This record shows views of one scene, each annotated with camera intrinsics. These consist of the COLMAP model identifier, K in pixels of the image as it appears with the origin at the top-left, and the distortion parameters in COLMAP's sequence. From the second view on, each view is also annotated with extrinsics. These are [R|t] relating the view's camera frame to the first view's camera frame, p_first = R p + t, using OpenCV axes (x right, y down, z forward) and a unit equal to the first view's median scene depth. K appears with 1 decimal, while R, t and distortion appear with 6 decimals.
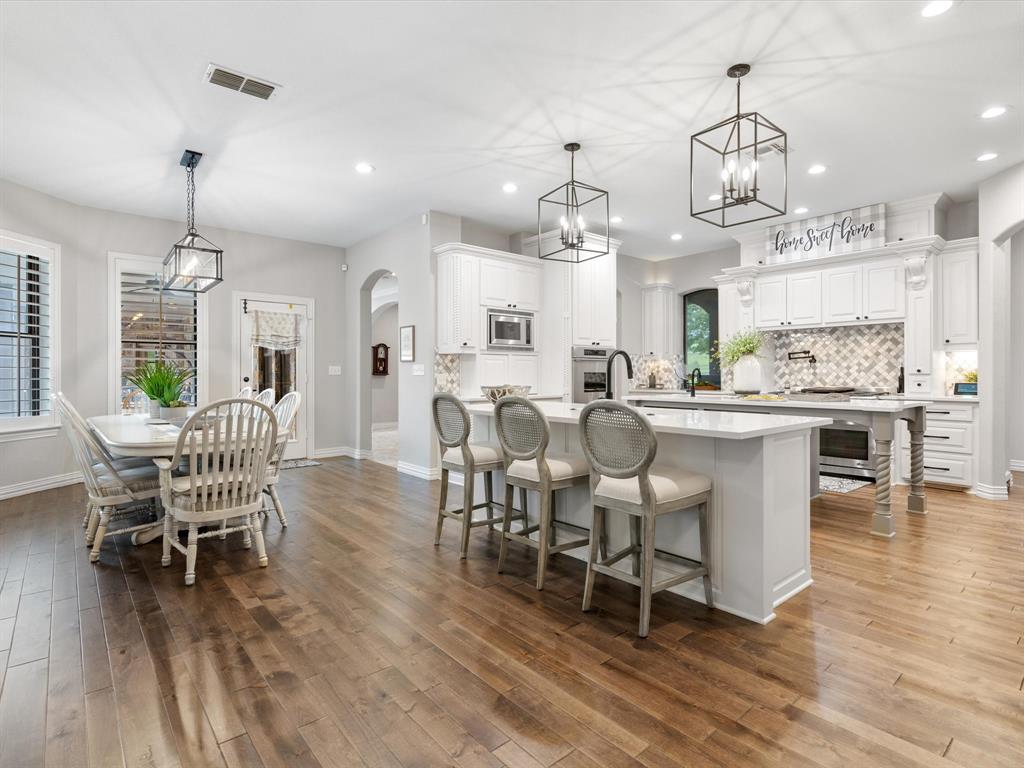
lens RADIAL K [[529.7, 0, 512.5], [0, 529.7, 377.5], [0, 0, 1]] dist [-0.001616, 0.000948]
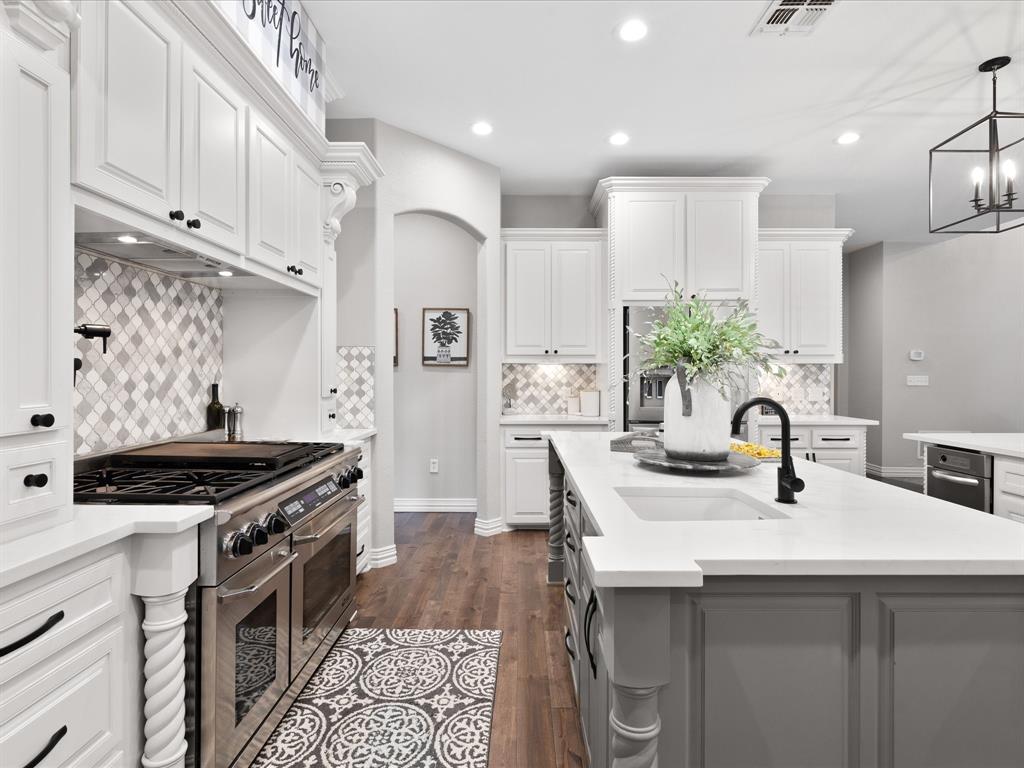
lens RADIAL K [[529.7, 0, 512.5], [0, 529.7, 377.8], [0, 0, 1]] dist [-0.001616, 0.000948]
pose [[-0.755773, -0.003300, 0.654825, 0.228524], [0.004105, 0.999944, 0.009777, -0.027135], [-0.654821, 0.010077, -0.755717, 1.119175]]
